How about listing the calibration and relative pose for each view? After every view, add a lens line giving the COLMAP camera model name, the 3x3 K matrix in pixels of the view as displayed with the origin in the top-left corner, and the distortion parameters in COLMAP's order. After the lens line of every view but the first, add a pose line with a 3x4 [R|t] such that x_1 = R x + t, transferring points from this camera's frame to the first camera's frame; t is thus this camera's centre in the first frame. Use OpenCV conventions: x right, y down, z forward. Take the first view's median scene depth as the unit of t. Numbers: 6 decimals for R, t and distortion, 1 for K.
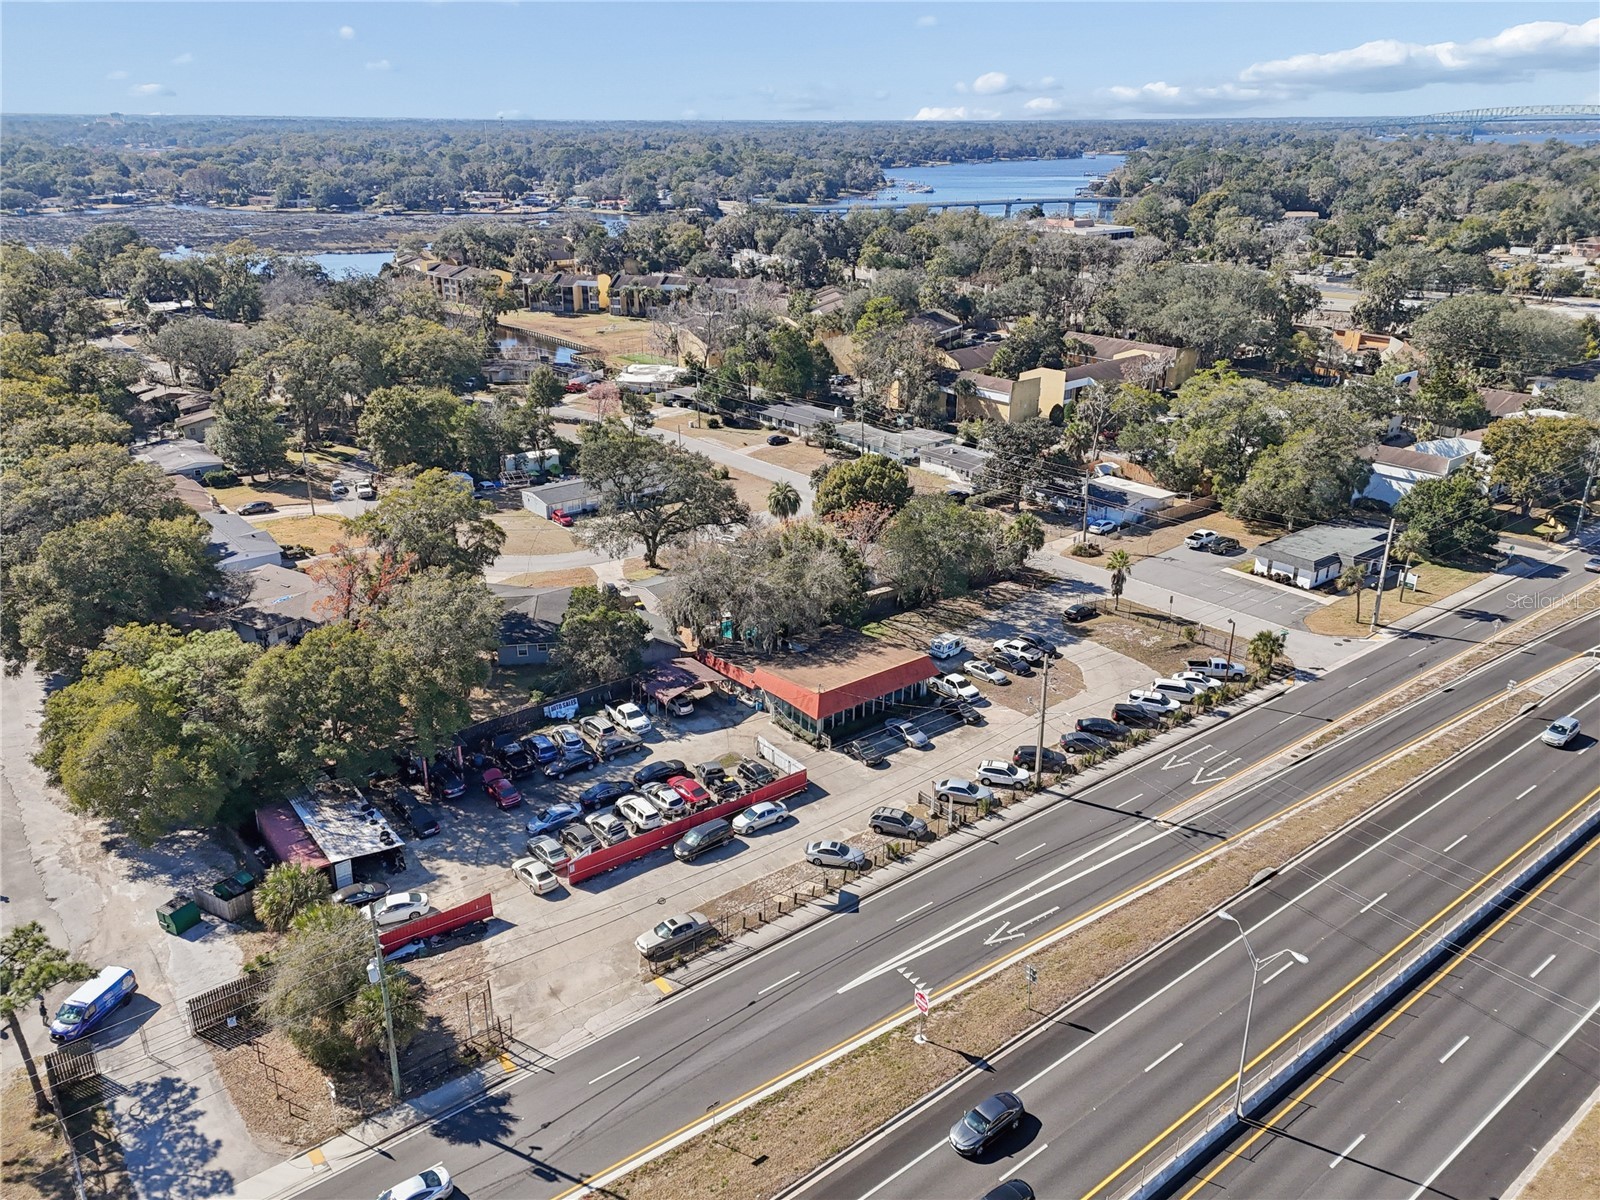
lens RADIAL K [[1175.9, 0, 808.1], [0, 1175.9, 600.1], [0, 0, 1]] dist [0.092165, -0.097887]
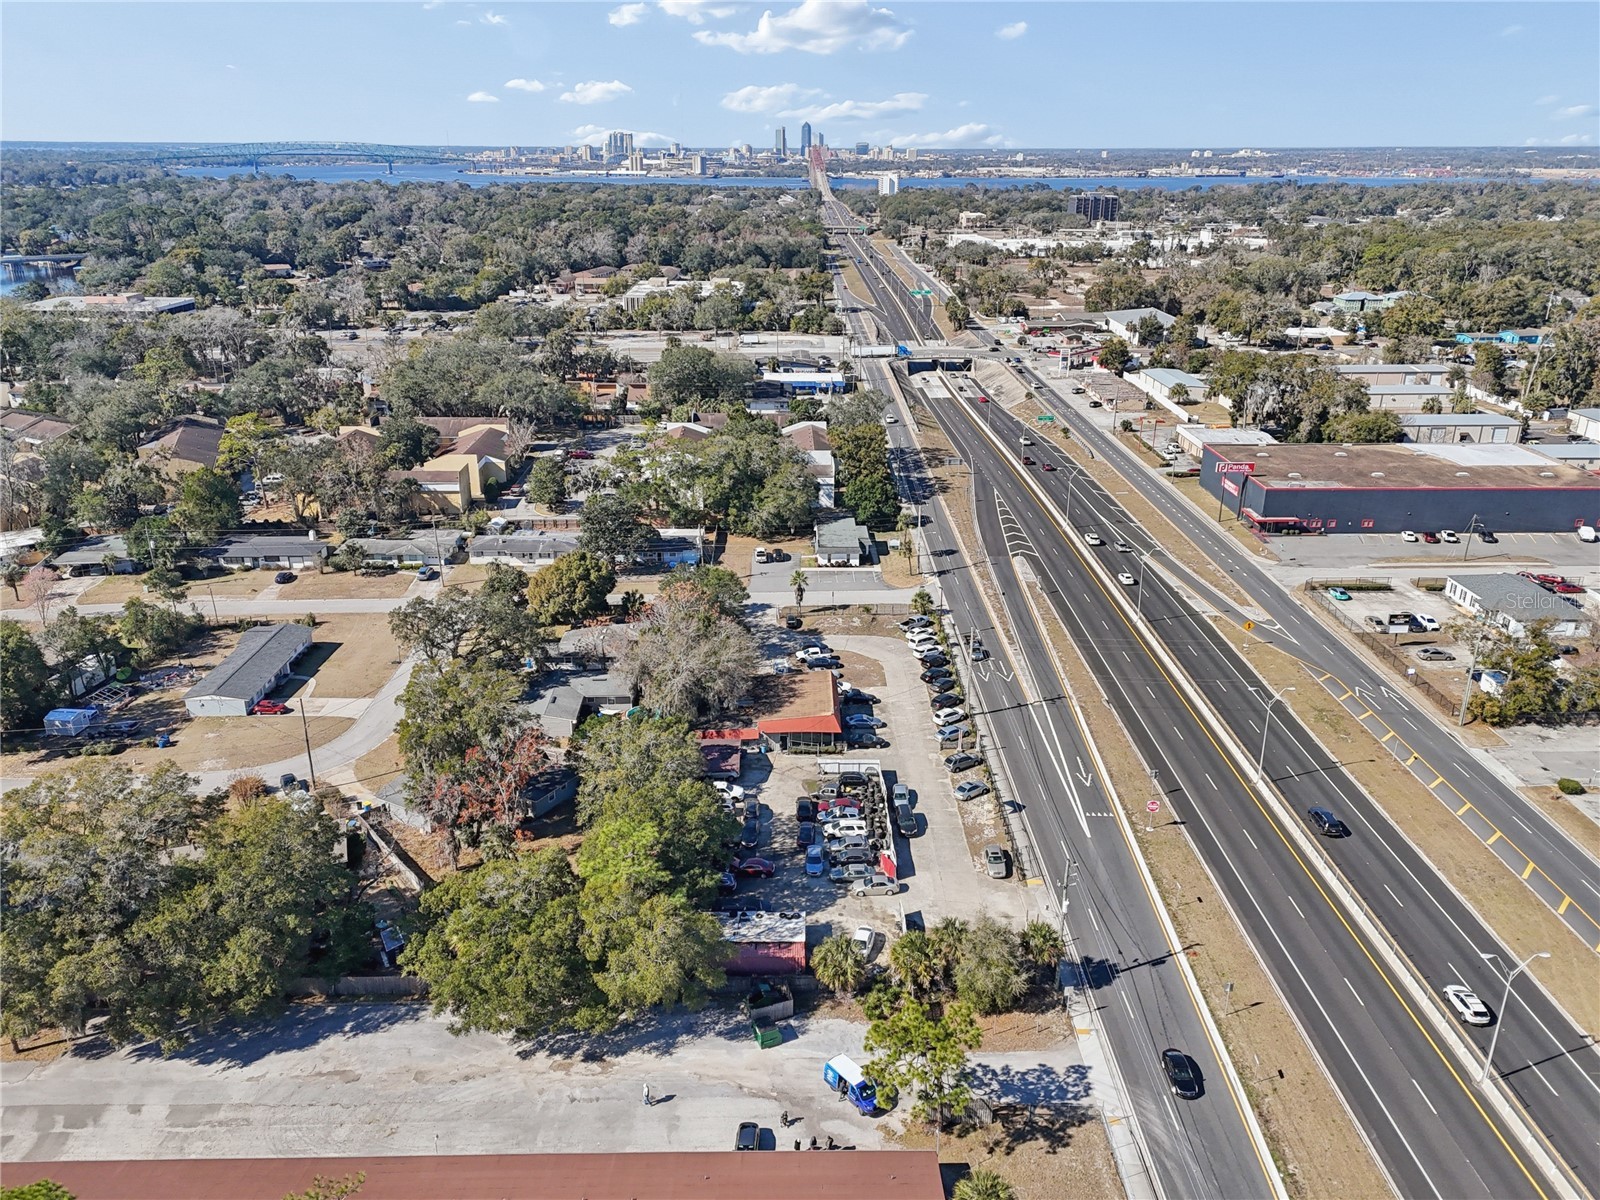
lens RADIAL K [[1188.8, 0, 806.9], [0, 1188.8, 597.0], [0, 0, 1]] dist [0.084675, -0.078886]
pose [[0.615980, -0.275031, 0.738192, -0.800595], [0.293194, 0.949794, 0.109215, -0.169039], [-0.731168, 0.149159, 0.665692, 0.071974]]
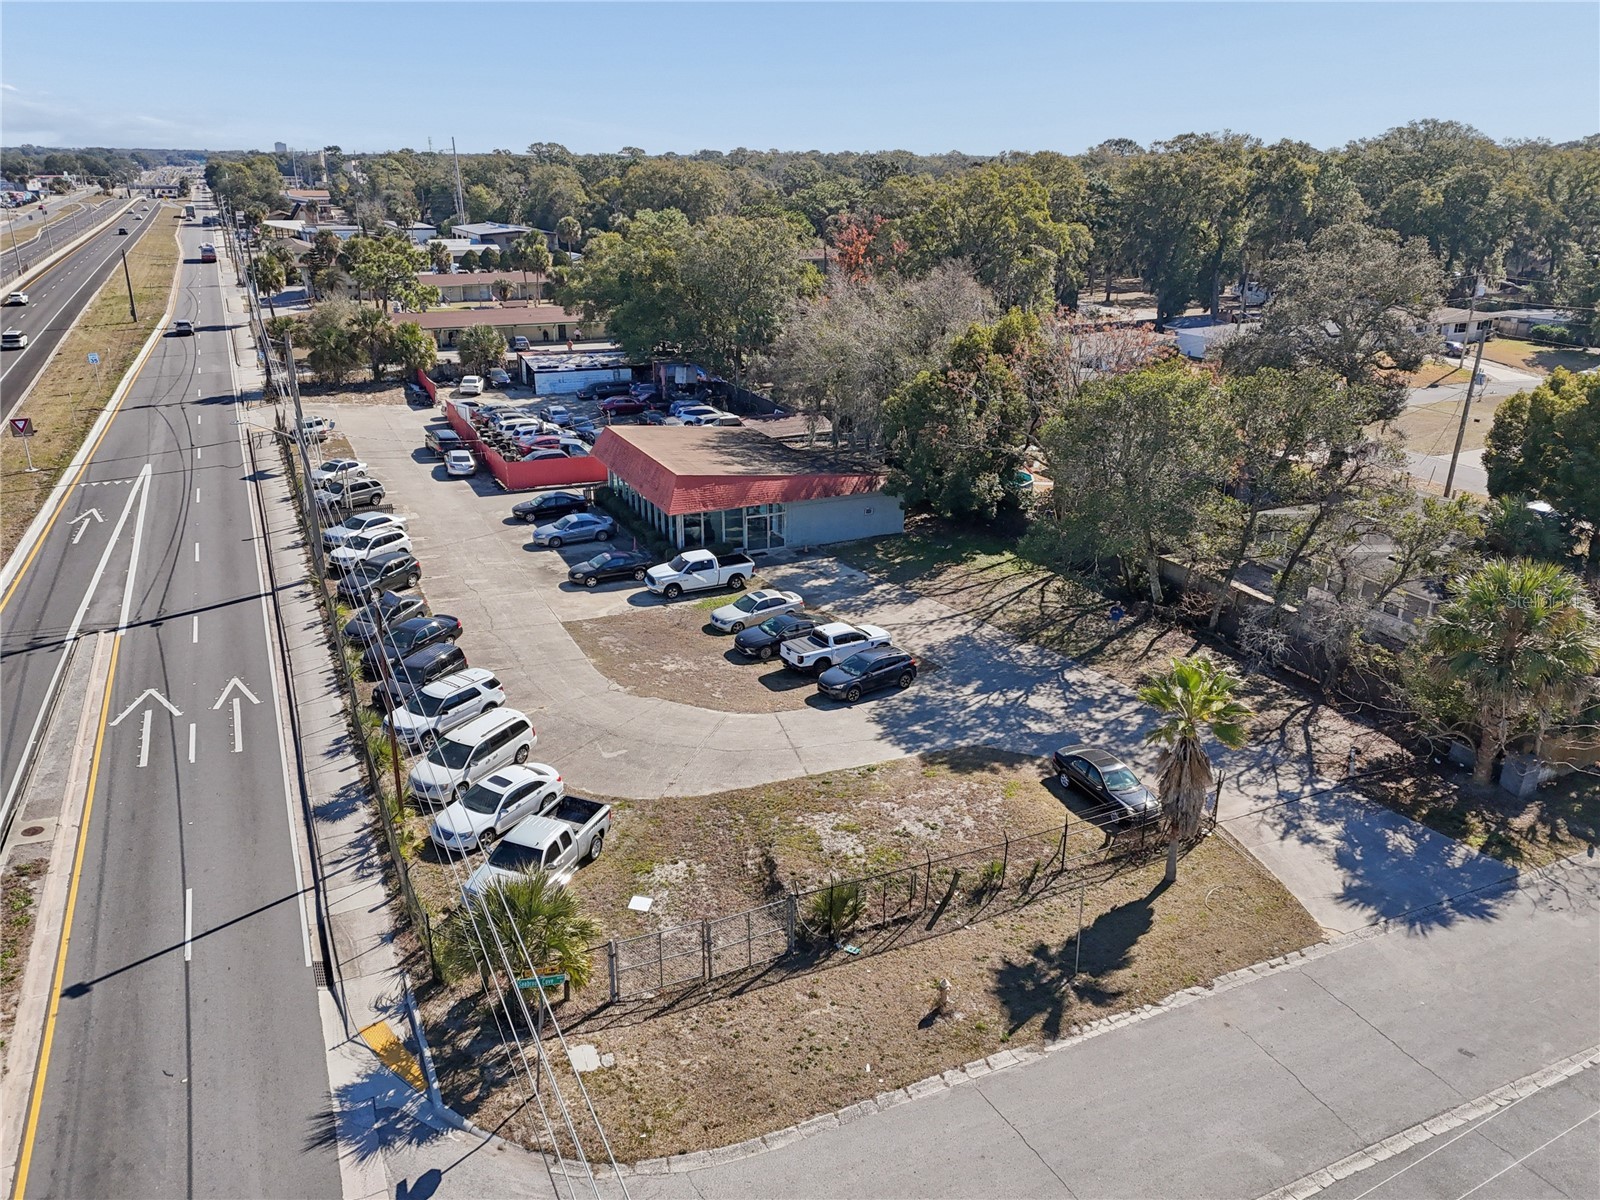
lens RADIAL K [[1164.4, 0, 800.0], [0, 1164.4, 600.0], [0, 0, 1]] dist [0.094272, -0.099895]
pose [[-0.235097, 0.335650, -0.912178, 0.533148], [-0.370808, 0.836531, 0.403383, -0.128705], [0.898460, 0.433077, -0.072204, 0.975112]]
